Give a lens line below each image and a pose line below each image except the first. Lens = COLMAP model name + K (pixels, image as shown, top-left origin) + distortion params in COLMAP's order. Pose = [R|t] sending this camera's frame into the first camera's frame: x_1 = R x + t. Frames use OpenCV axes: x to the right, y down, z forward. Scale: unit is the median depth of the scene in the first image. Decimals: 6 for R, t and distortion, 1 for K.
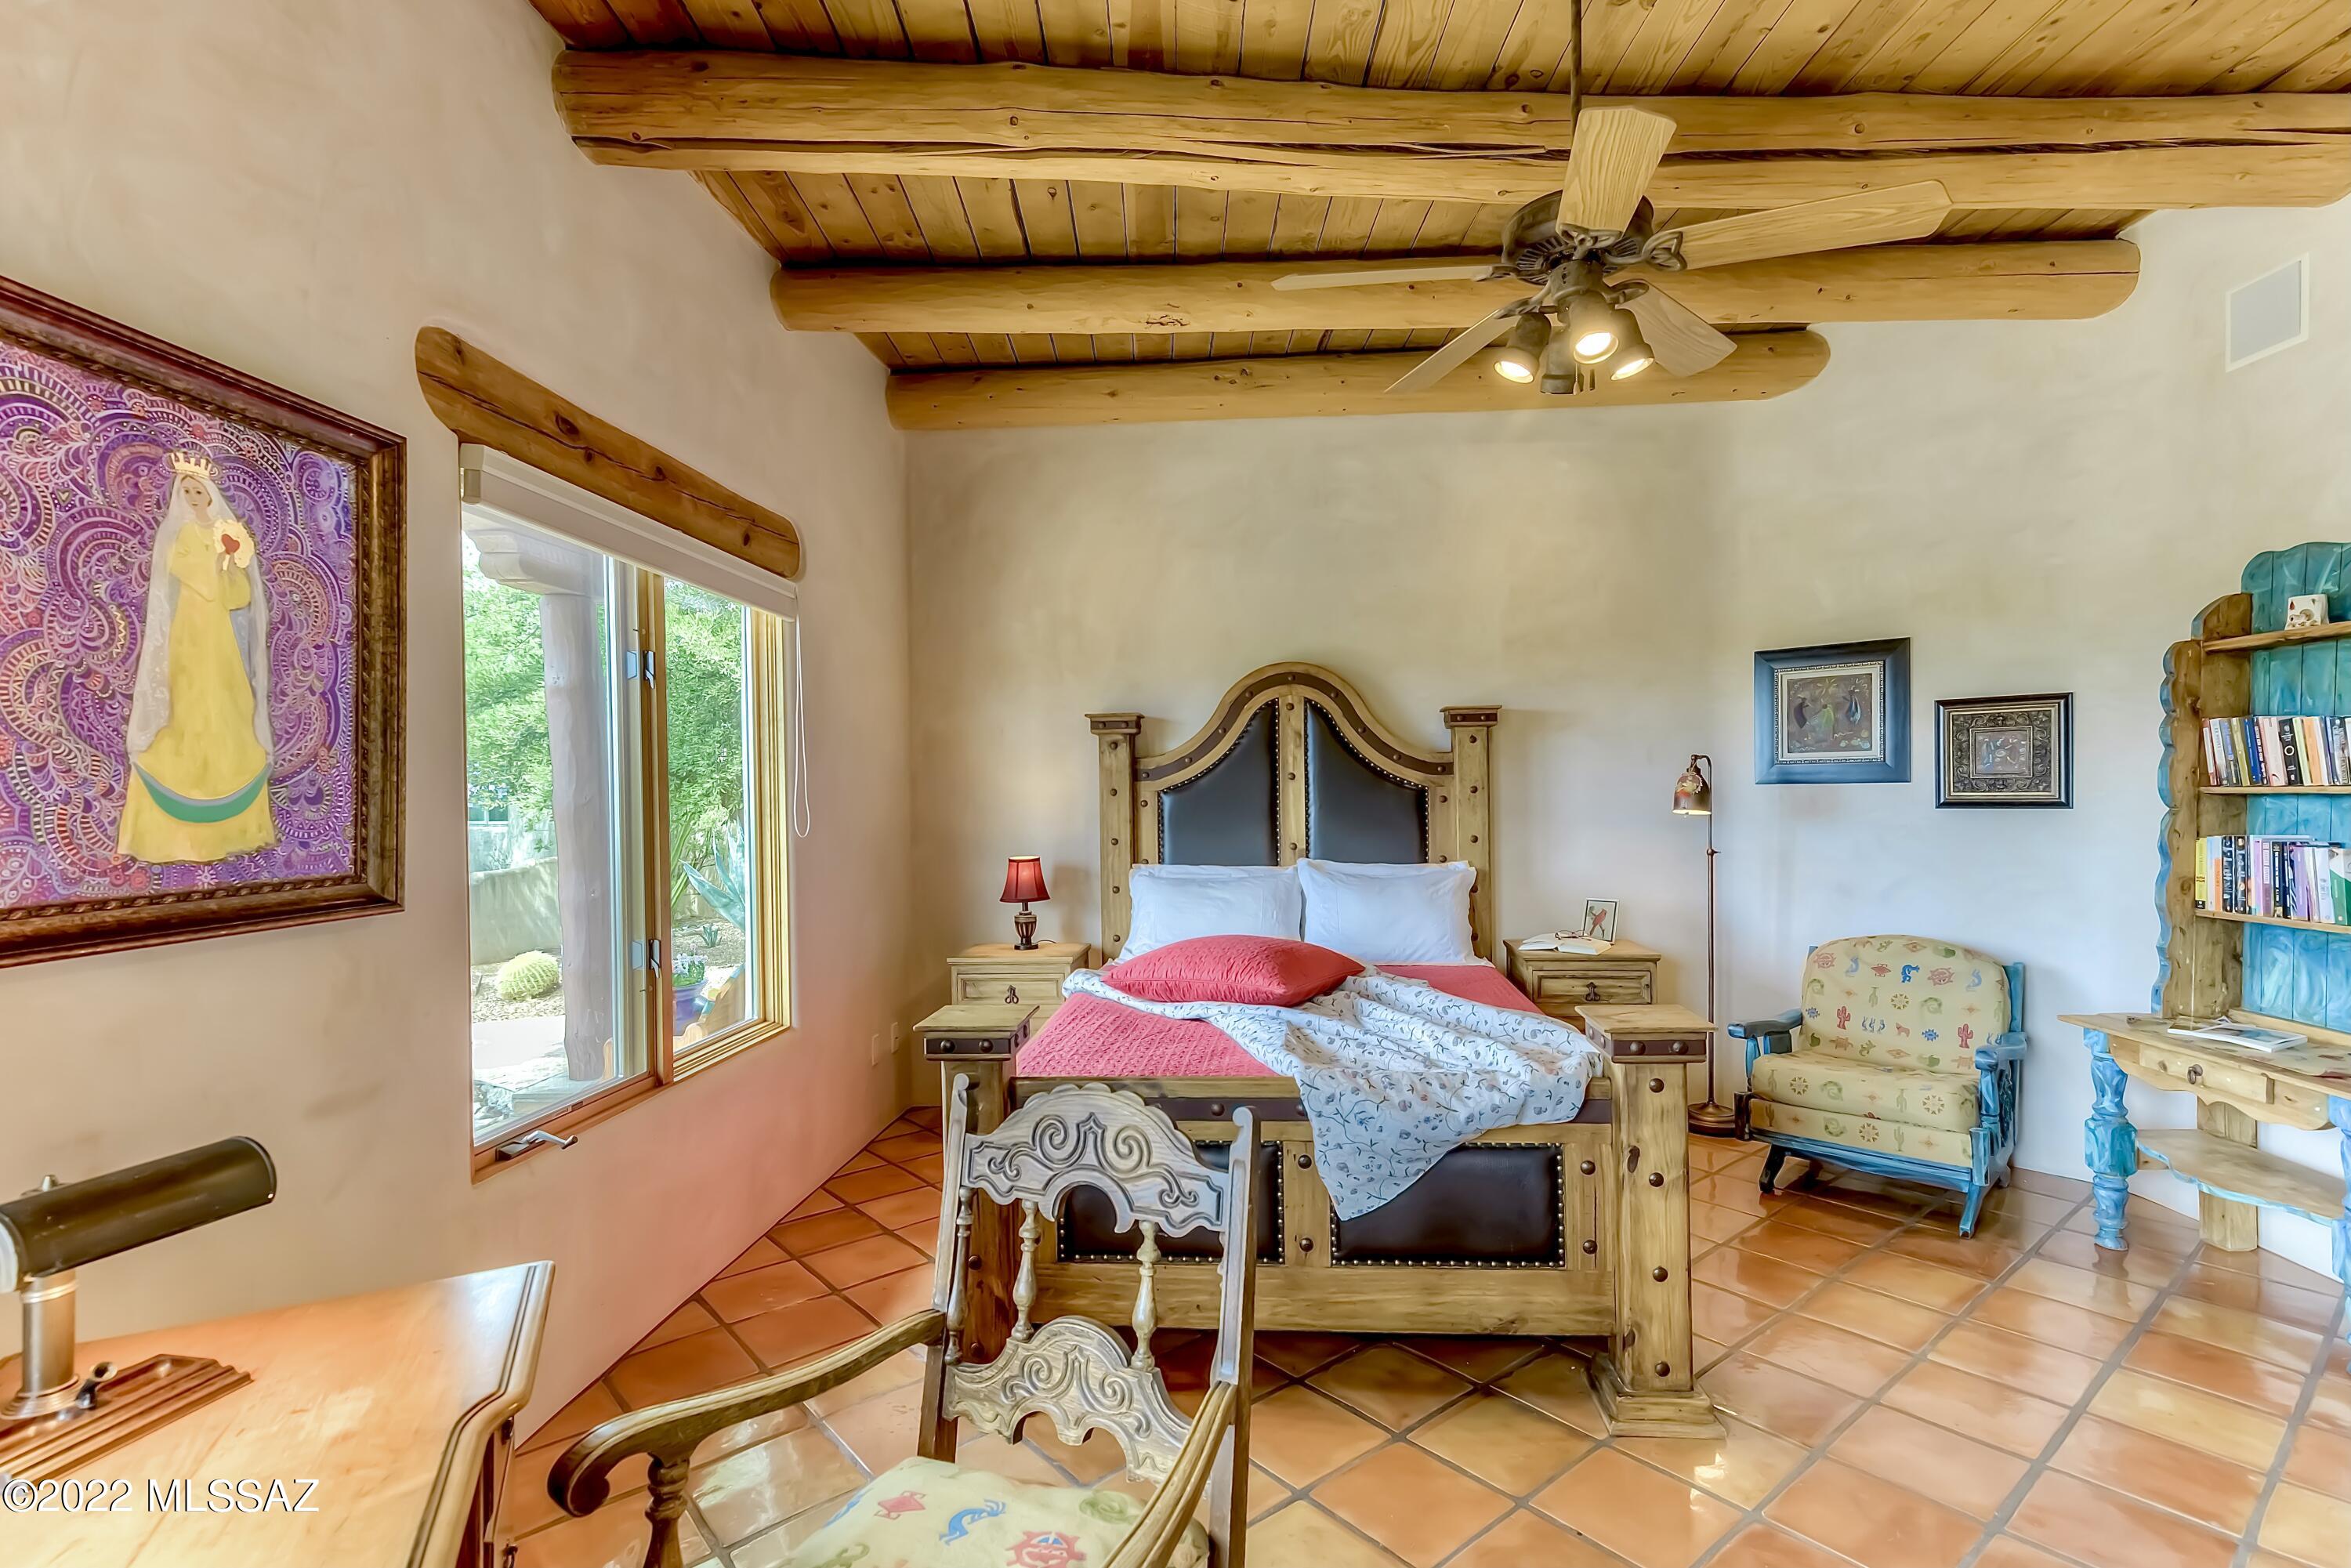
lens RADIAL K [[1161.5, 0, 1177.7], [0, 1161.5, 798.5], [0, 0, 1]] dist [0.027959, 0.000239]
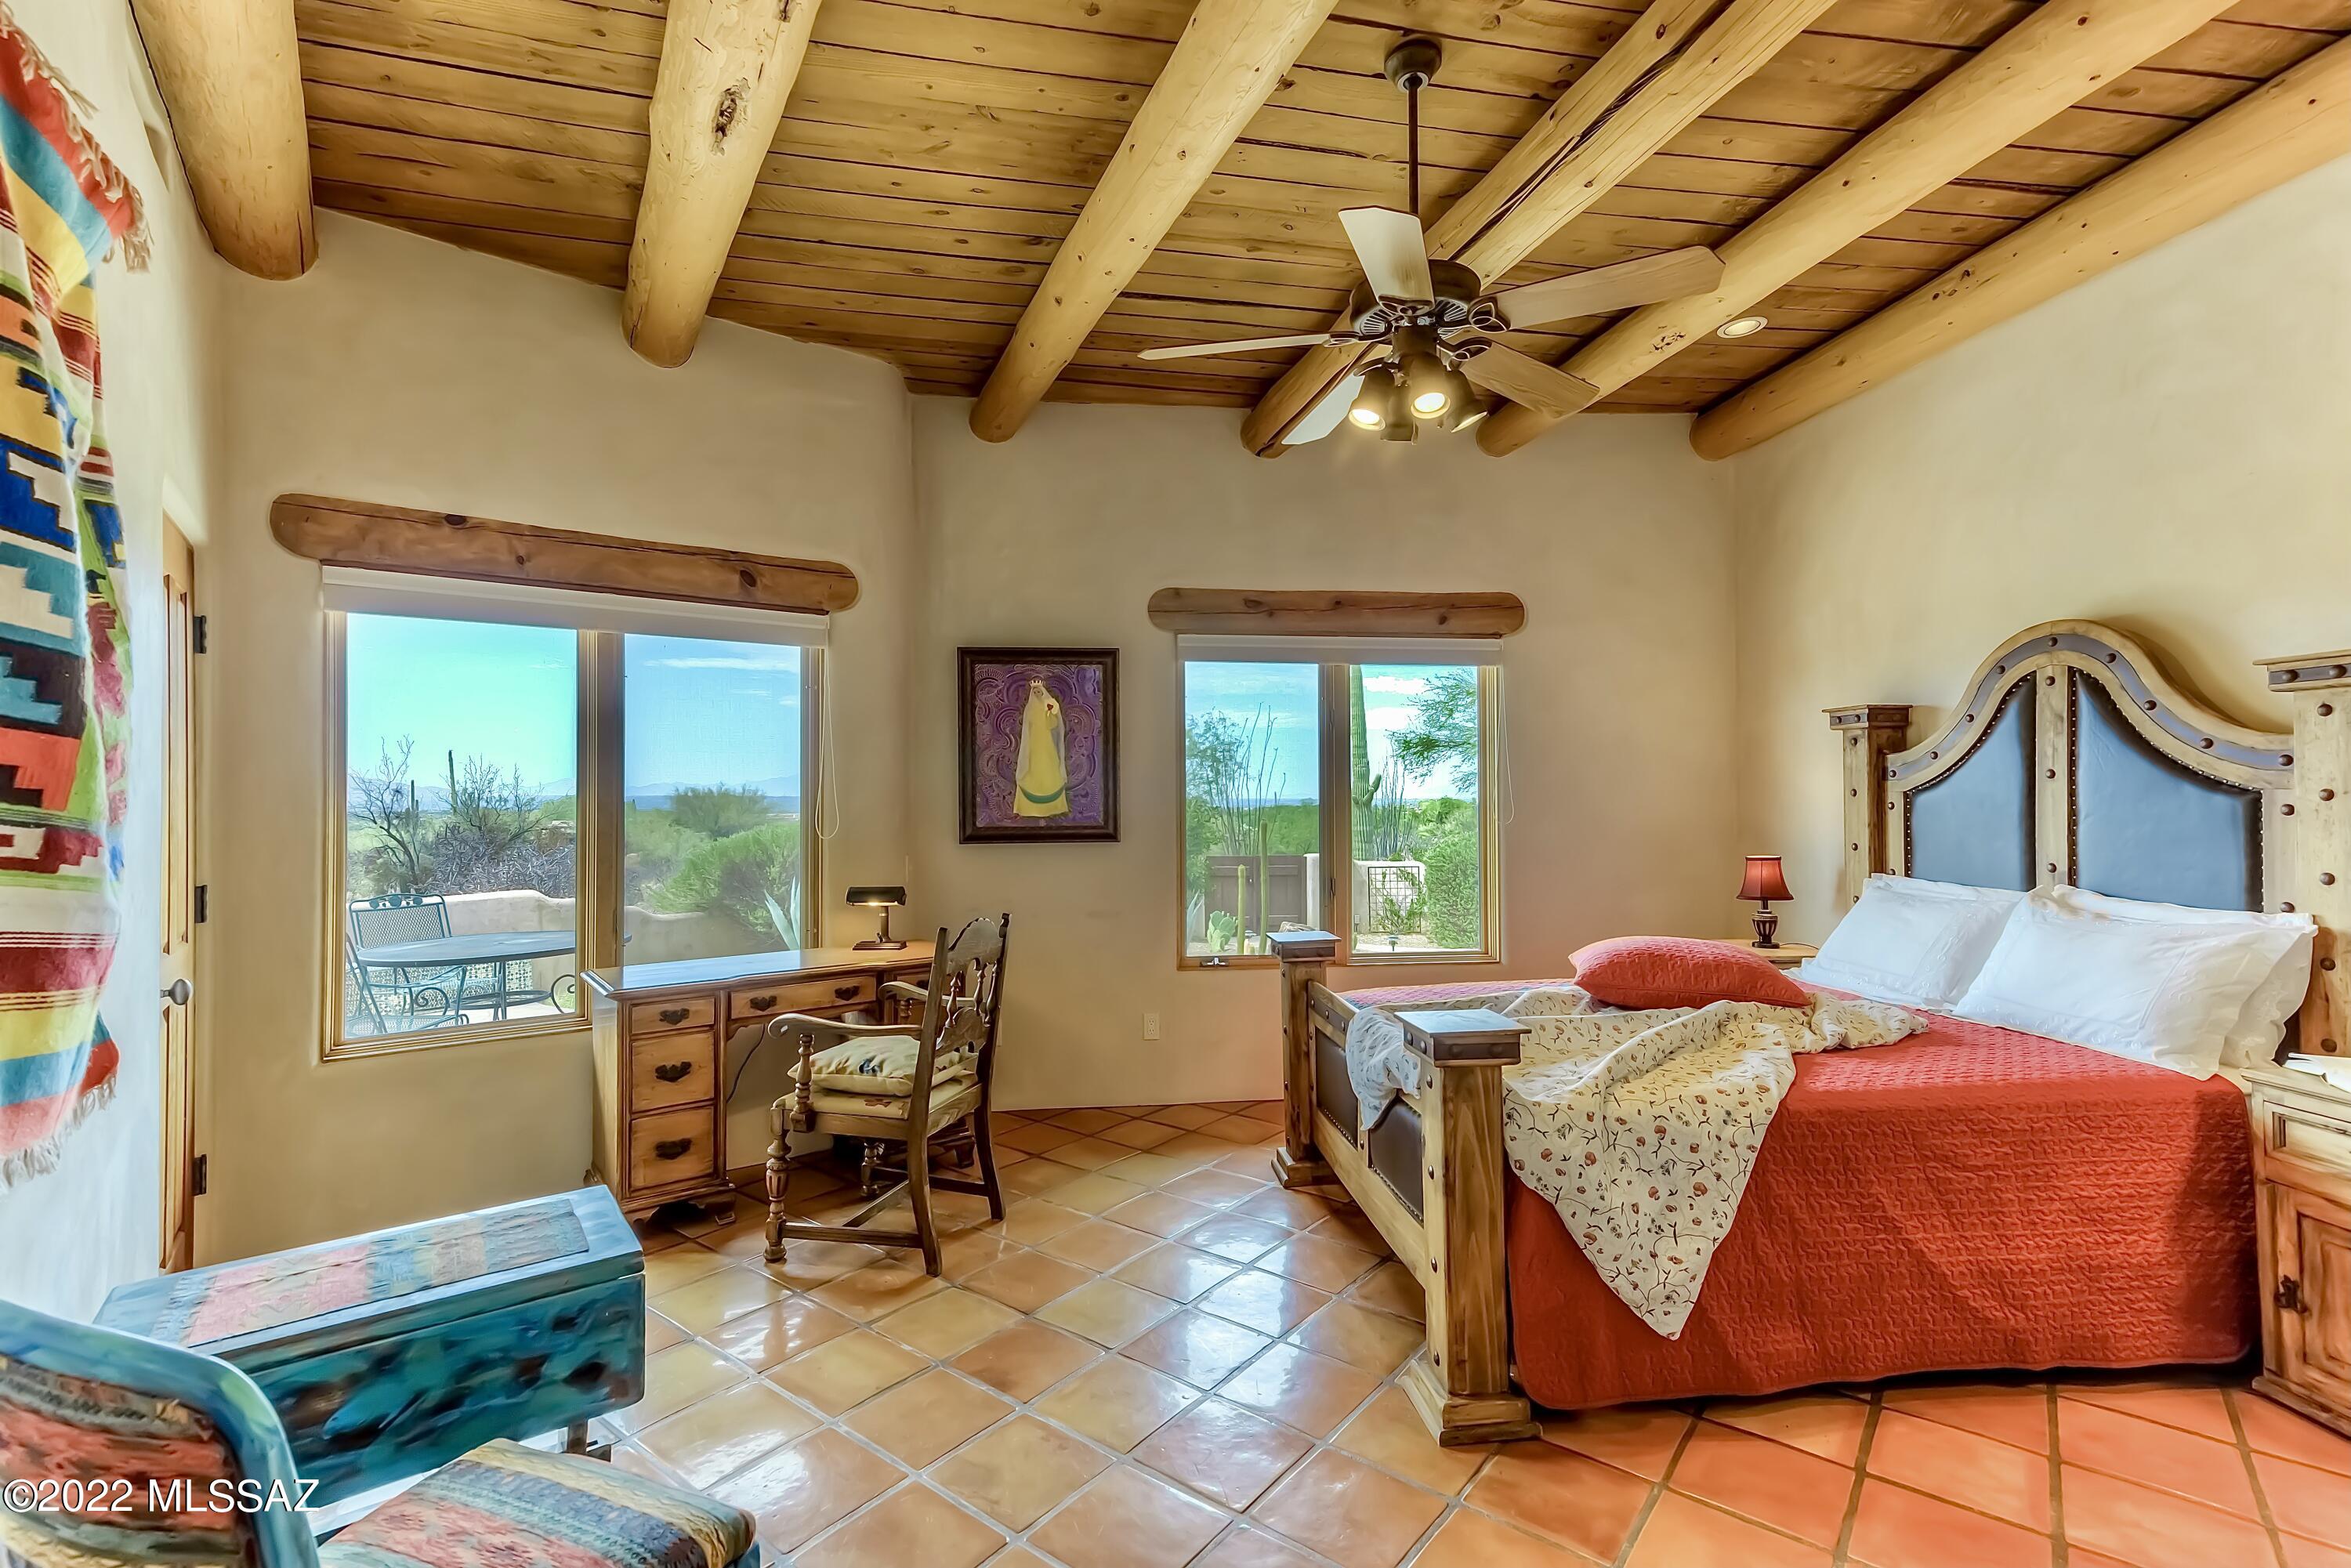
lens RADIAL K [[1081.5, 0, 1156.1], [0, 1081.5, 779.2], [0, 0, 1]] dist [0.026015, -0.000049]
pose [[0.166522, -0.001428, -0.986037, 1.057957], [-0.001419, 0.999998, -0.001688, -0.020506], [0.986037, 0.001680, 0.166520, 0.473729]]
